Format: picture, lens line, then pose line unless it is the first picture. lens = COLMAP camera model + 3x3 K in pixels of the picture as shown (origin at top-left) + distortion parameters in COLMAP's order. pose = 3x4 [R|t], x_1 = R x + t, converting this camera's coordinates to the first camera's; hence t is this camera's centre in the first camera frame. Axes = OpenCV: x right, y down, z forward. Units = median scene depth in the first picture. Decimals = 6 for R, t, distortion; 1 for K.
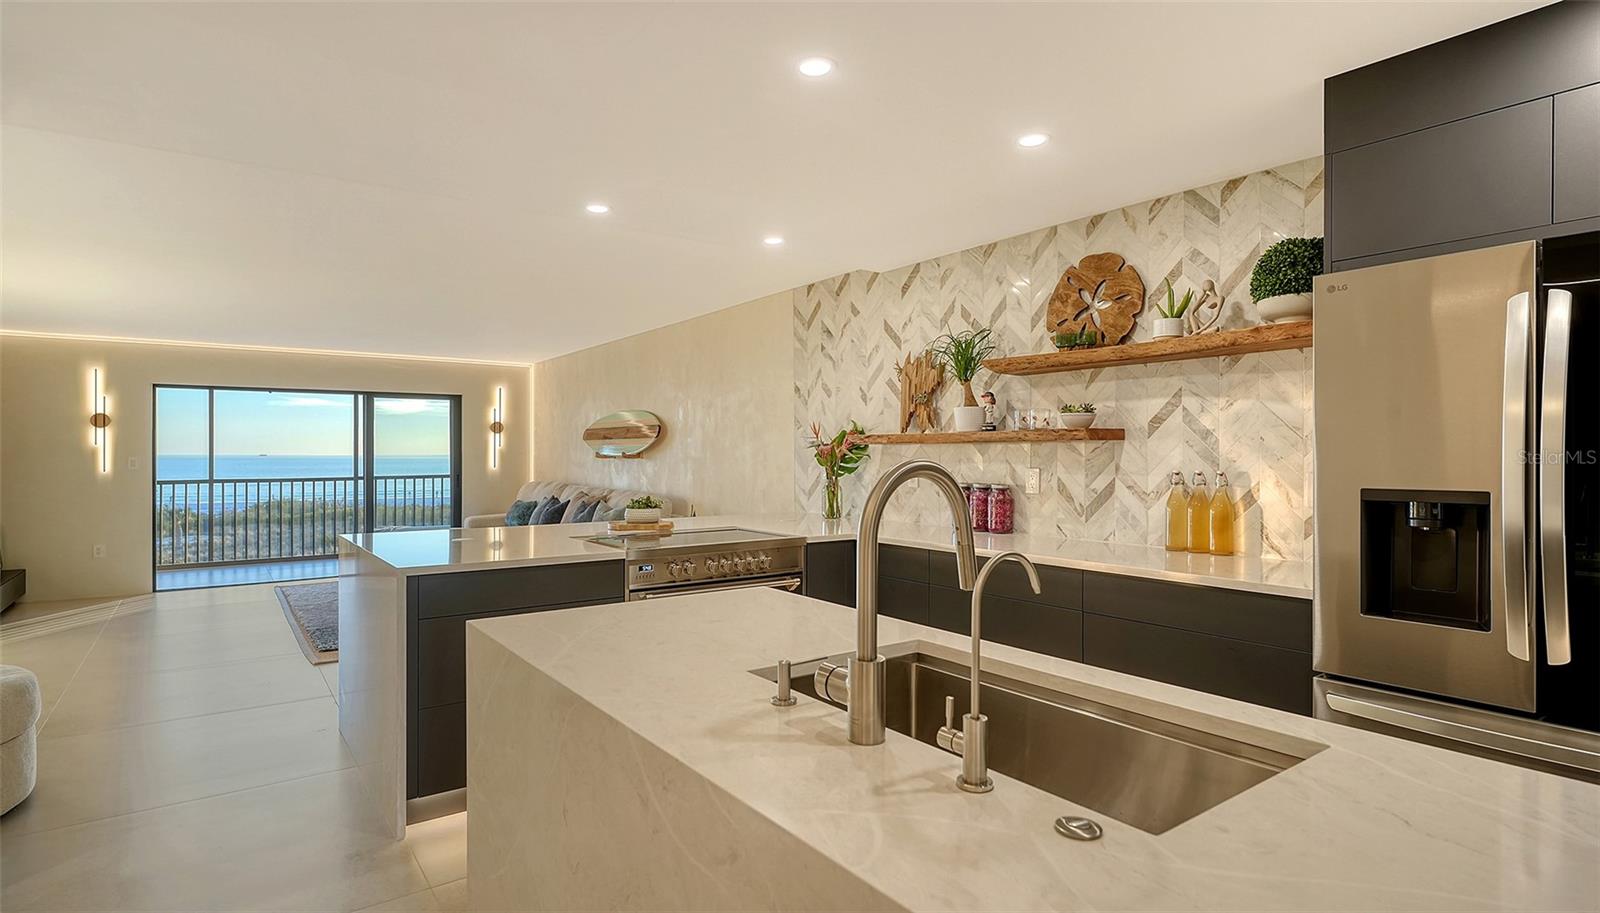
lens RADIAL K [[808.2, 0, 786.6], [0, 808.2, 452.7], [0, 0, 1]] dist [-0.005367, 0.000238]
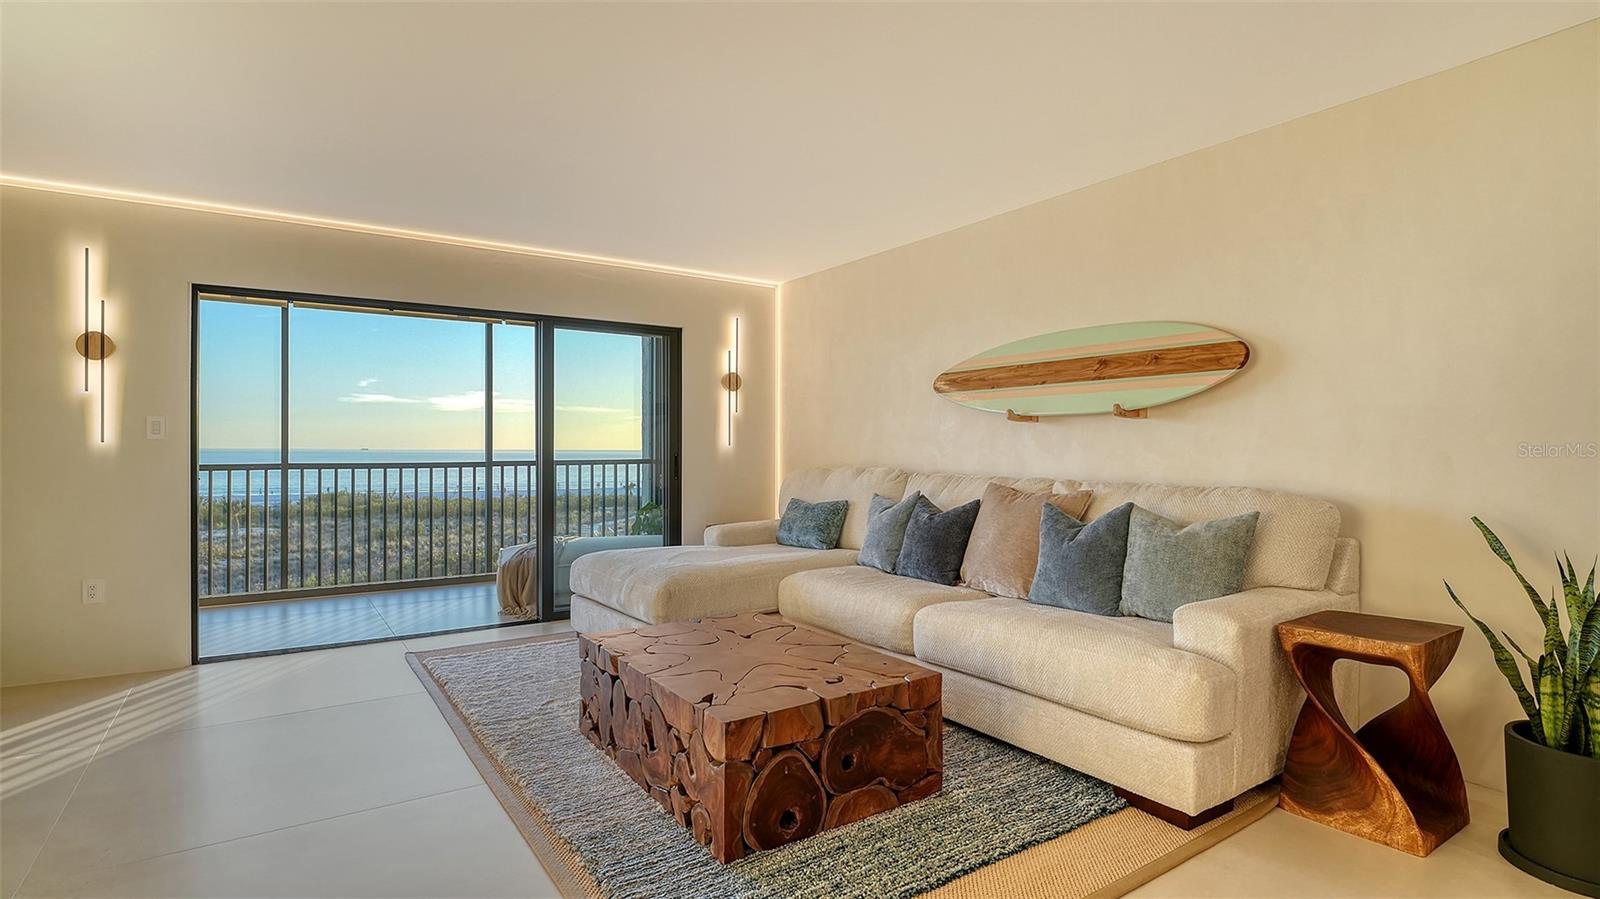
lens RADIAL K [[790.1, 0, 788.1], [0, 790.1, 445.9], [0, 0, 1]] dist [-0.007560, -0.001349]
pose [[0.999420, 0.002391, -0.033957, -0.324004], [-0.002487, 0.999993, -0.002786, 0.022585], [0.033950, 0.002869, 0.999419, 0.427432]]
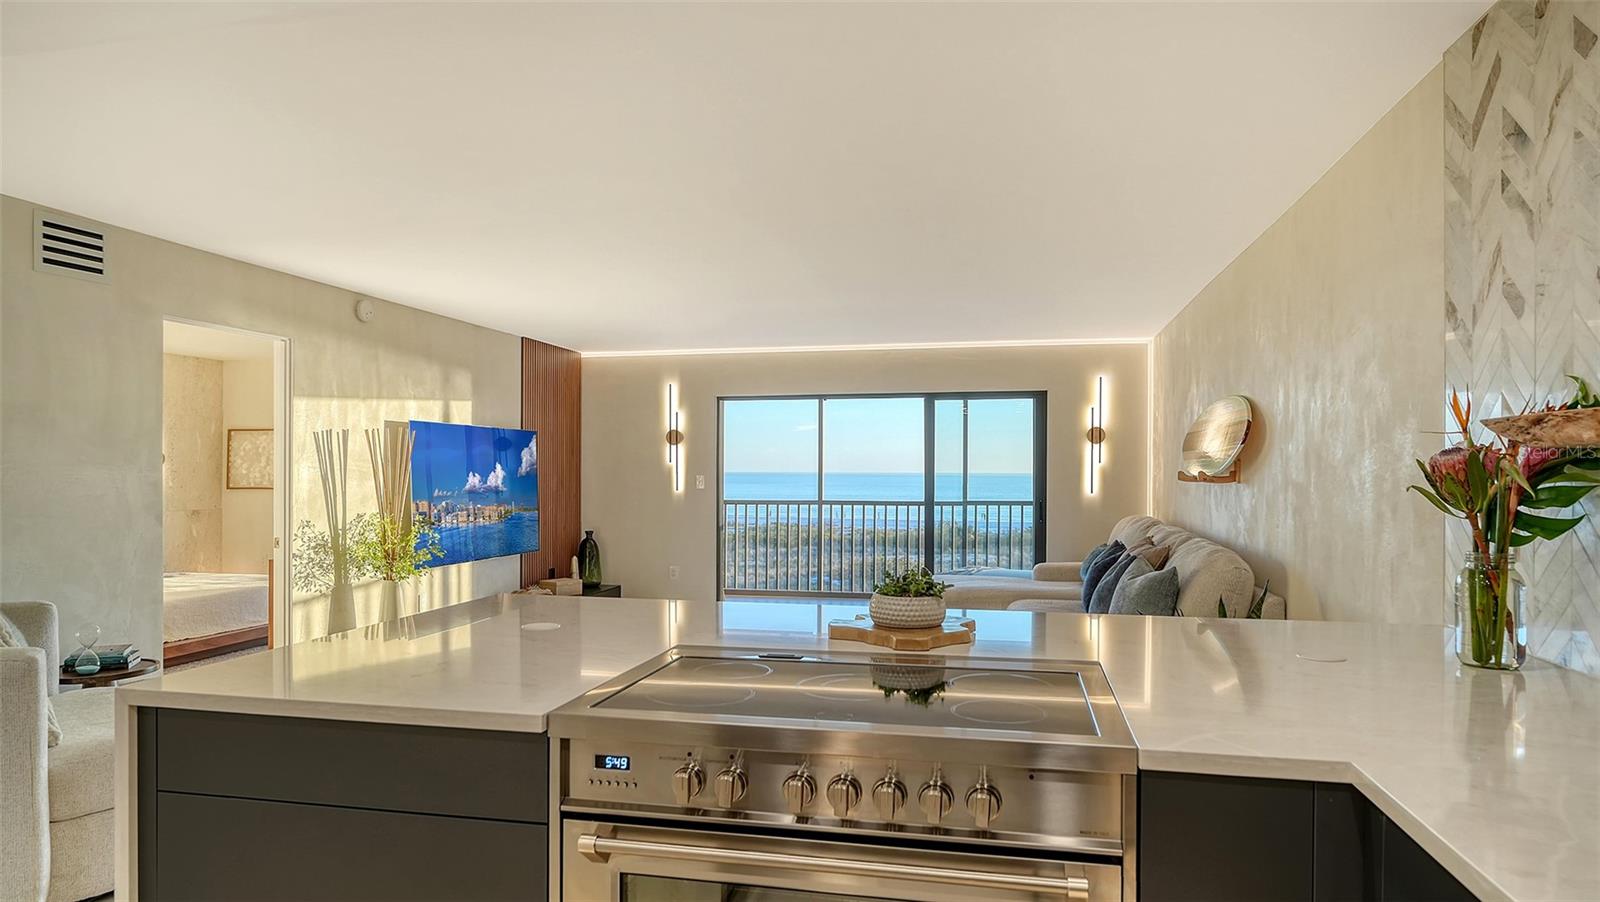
lens RADIAL K [[969.9, 0, 790.2], [0, 969.9, 463.7], [0, 0, 1]] dist [-0.003546, 0.000534]
pose [[0.664840, -0.003858, -0.746976, 0.092307], [-0.001828, 0.999975, -0.006792, -0.000614], [0.746984, 0.005881, 0.664816, 0.284983]]
